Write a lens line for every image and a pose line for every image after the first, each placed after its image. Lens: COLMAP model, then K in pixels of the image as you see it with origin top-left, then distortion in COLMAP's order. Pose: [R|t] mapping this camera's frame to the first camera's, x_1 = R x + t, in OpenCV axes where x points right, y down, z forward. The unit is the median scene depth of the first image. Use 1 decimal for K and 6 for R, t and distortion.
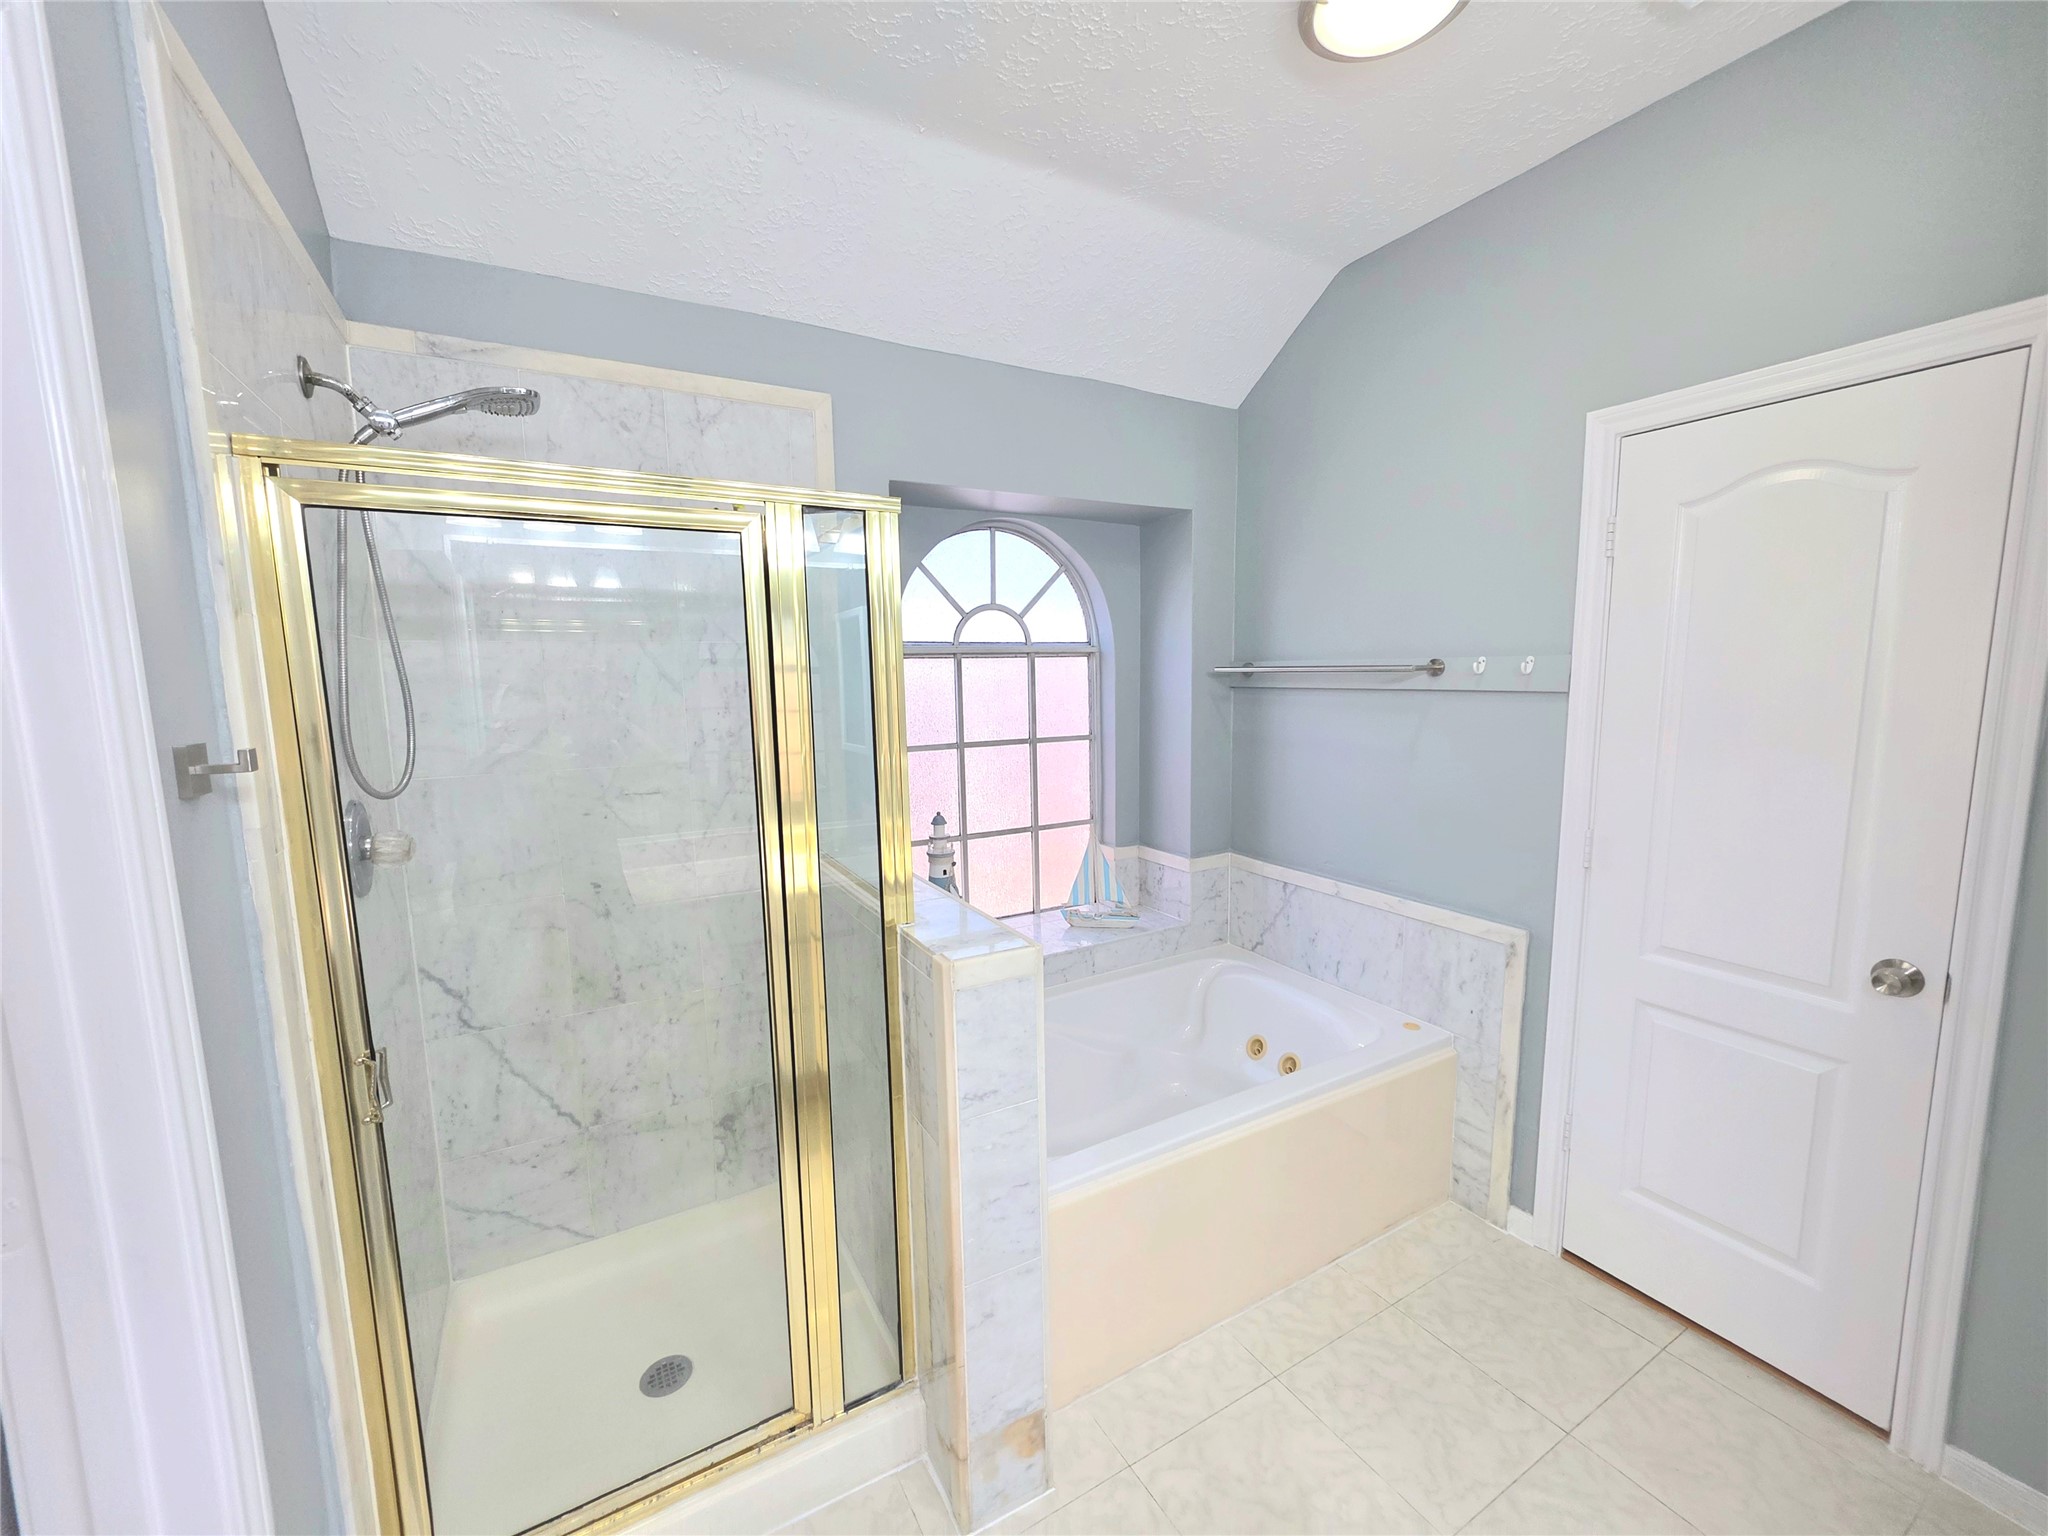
lens RADIAL K [[820.9, 0, 1026.2], [0, 820.9, 773.1], [0, 0, 1]] dist [-0.001900, 0.000808]
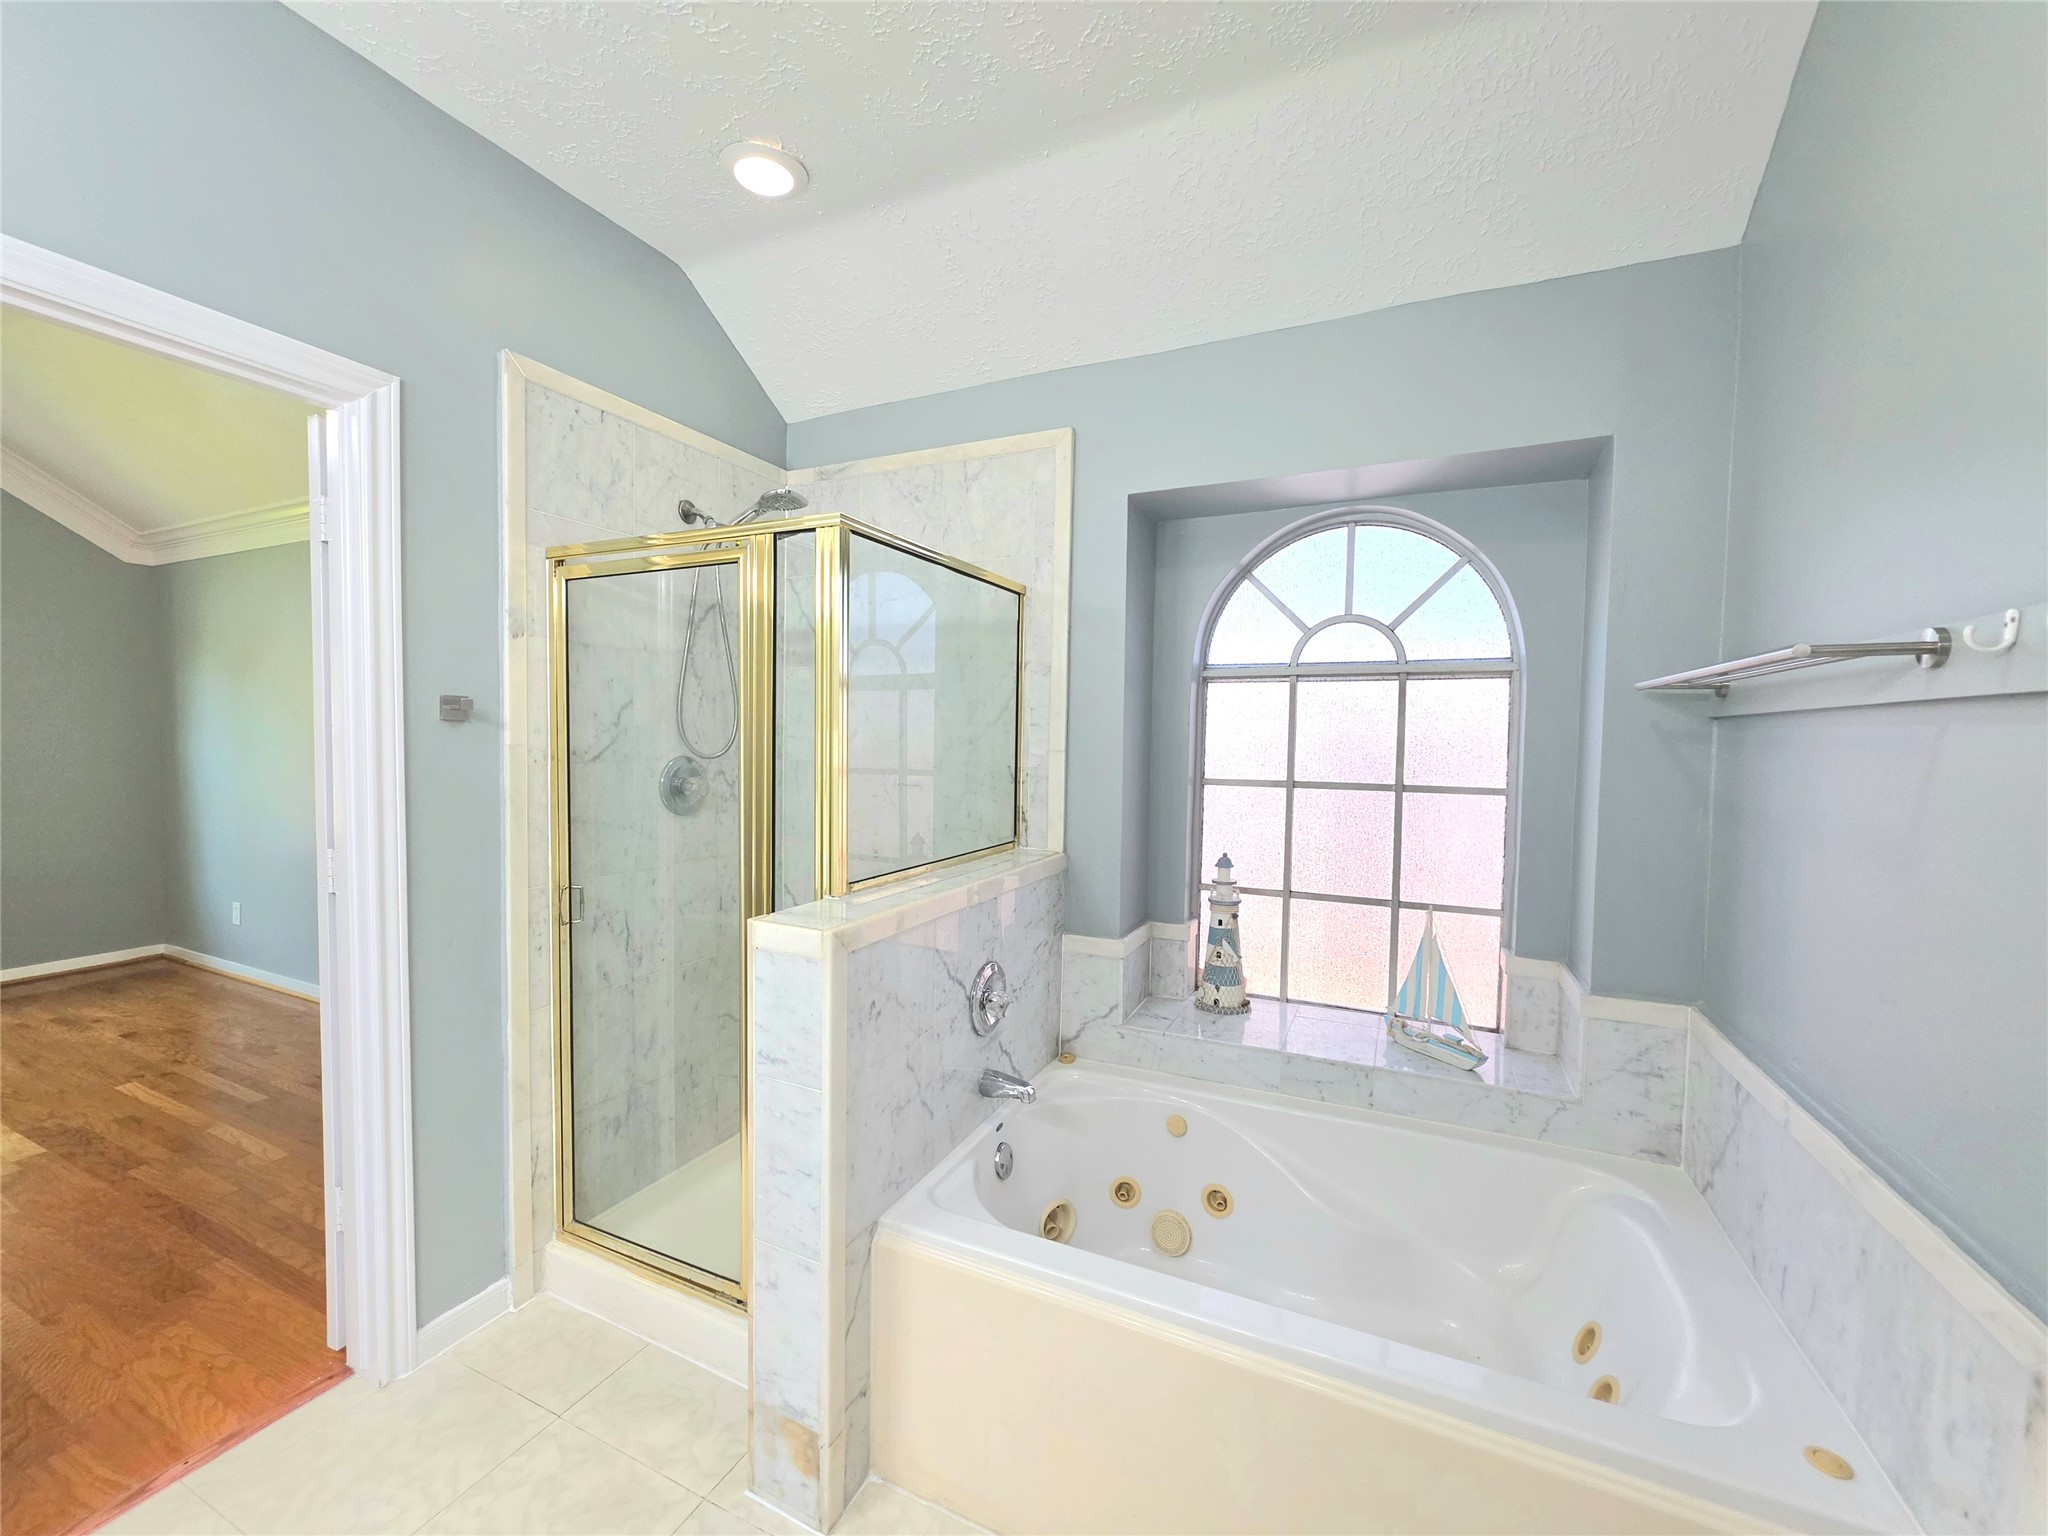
lens RADIAL K [[820.9, 0, 1022.1], [0, 820.9, 771.5], [0, 0, 1]] dist [-0.001900, 0.000808]
pose [[0.573235, 0.058216, -0.817320, 0.574655], [-0.126202, 0.991844, -0.017866, 0.004534], [0.809614, 0.113389, 0.575907, 0.366257]]
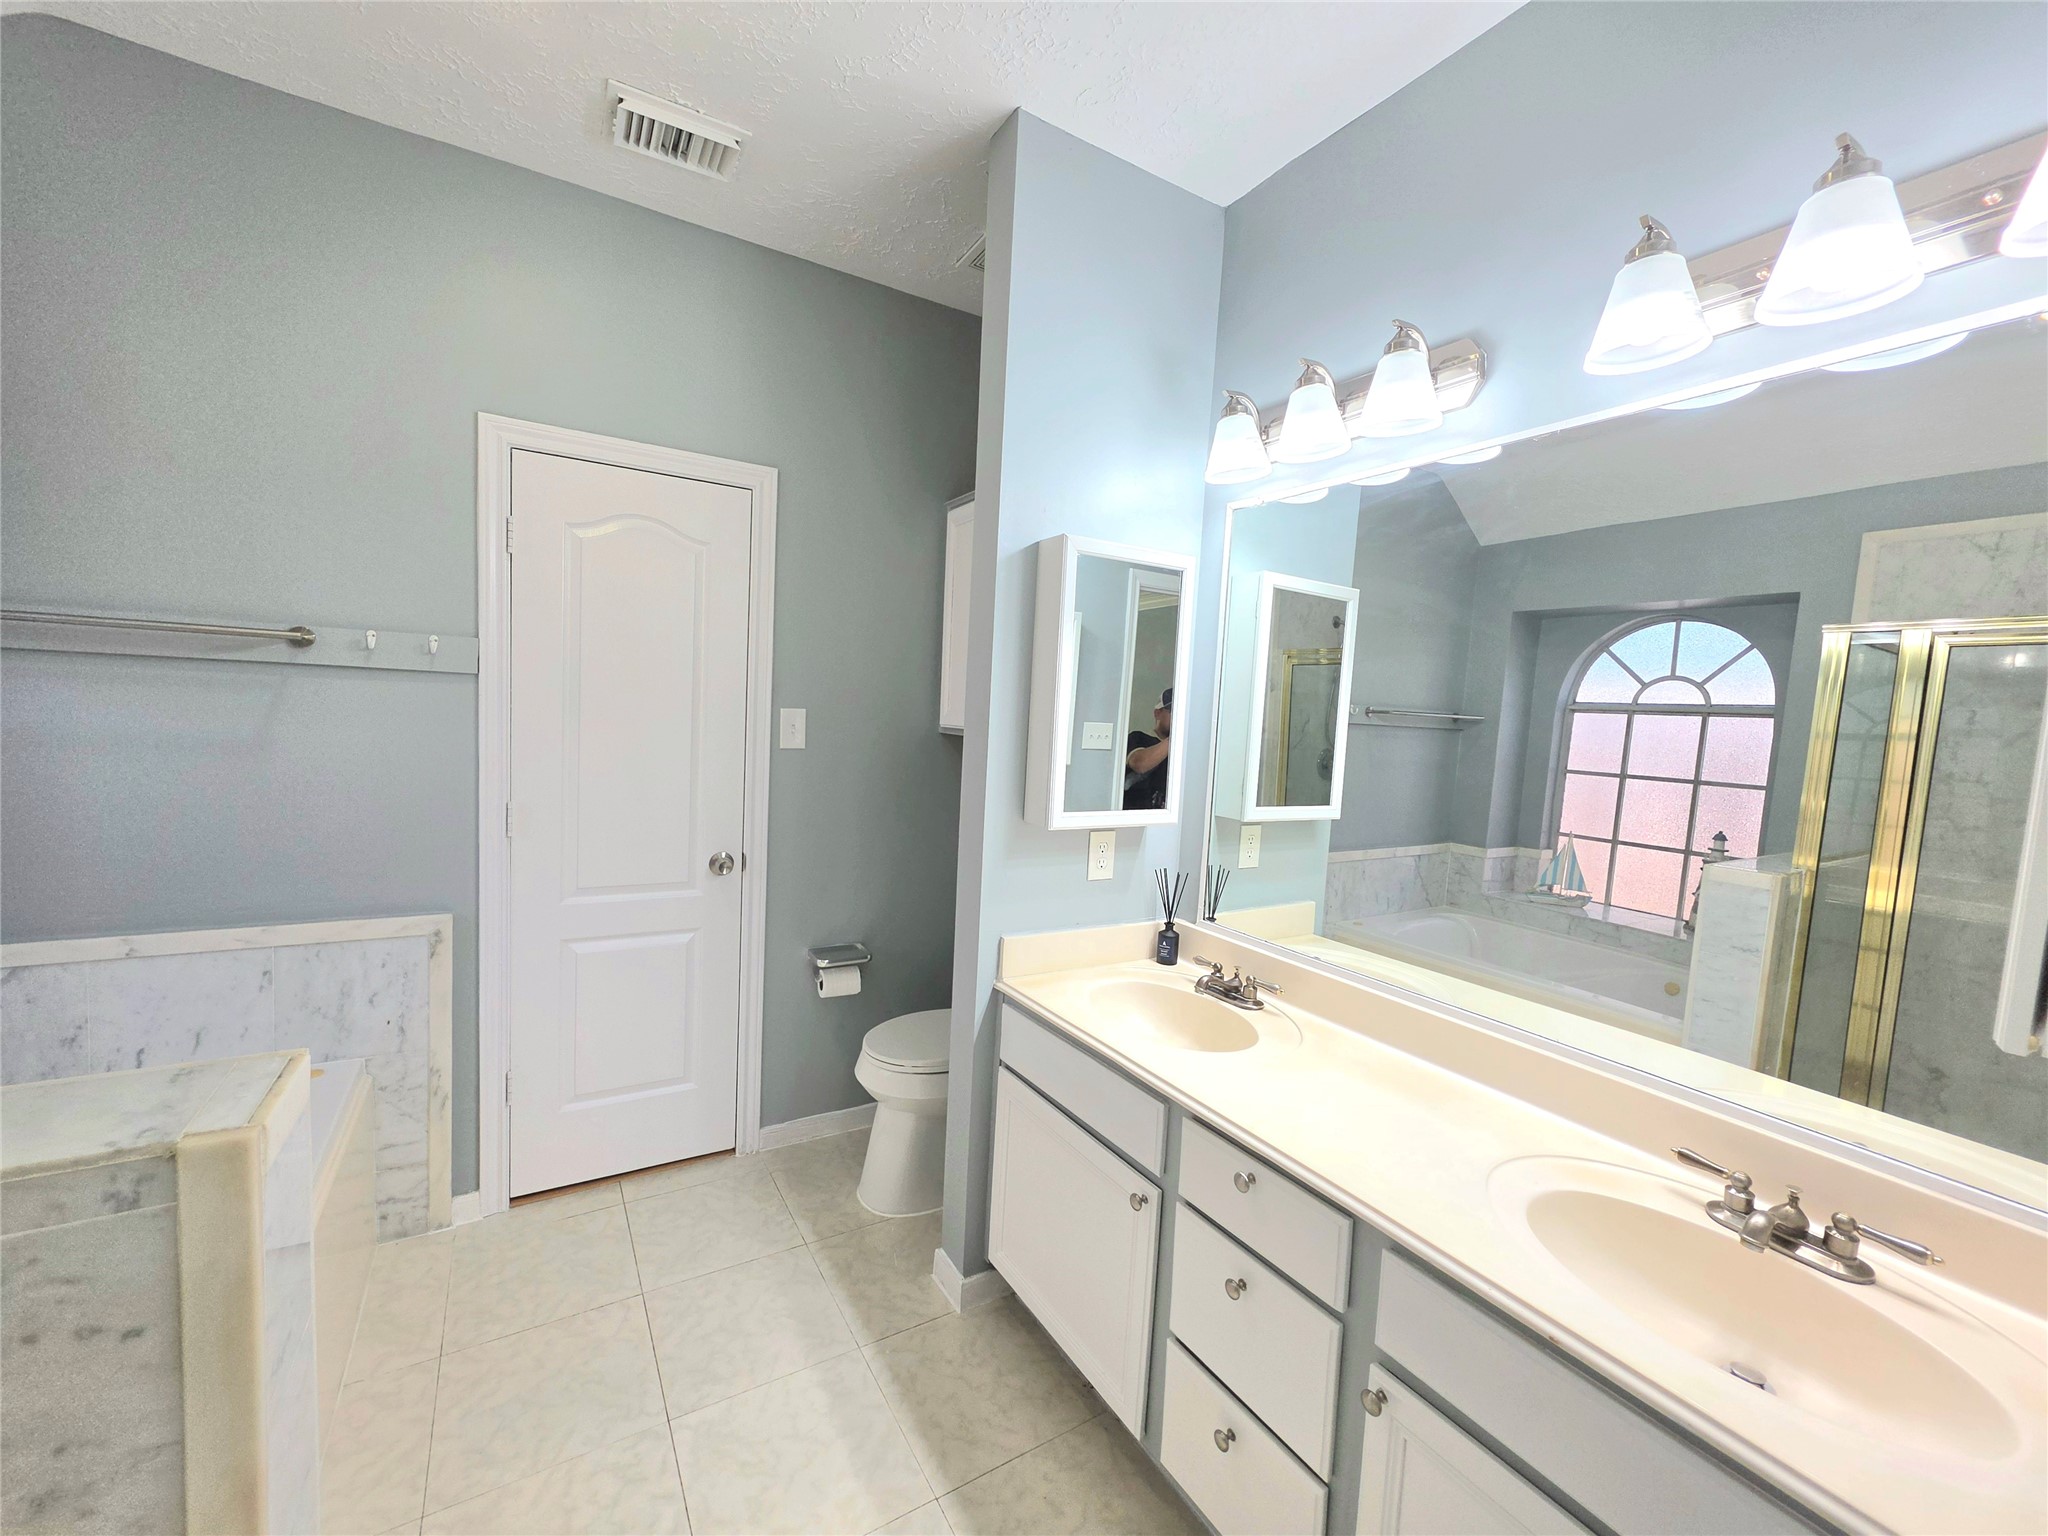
lens RADIAL K [[820.9, 0, 1014.2], [0, 820.9, 765.9], [0, 0, 1]] dist [-0.001900, 0.000808]
pose [[-0.018086, -0.062382, 0.997888, -0.351684], [0.072367, 0.995352, 0.063535, 0.000726], [-0.997214, 0.073363, -0.013488, 0.295668]]
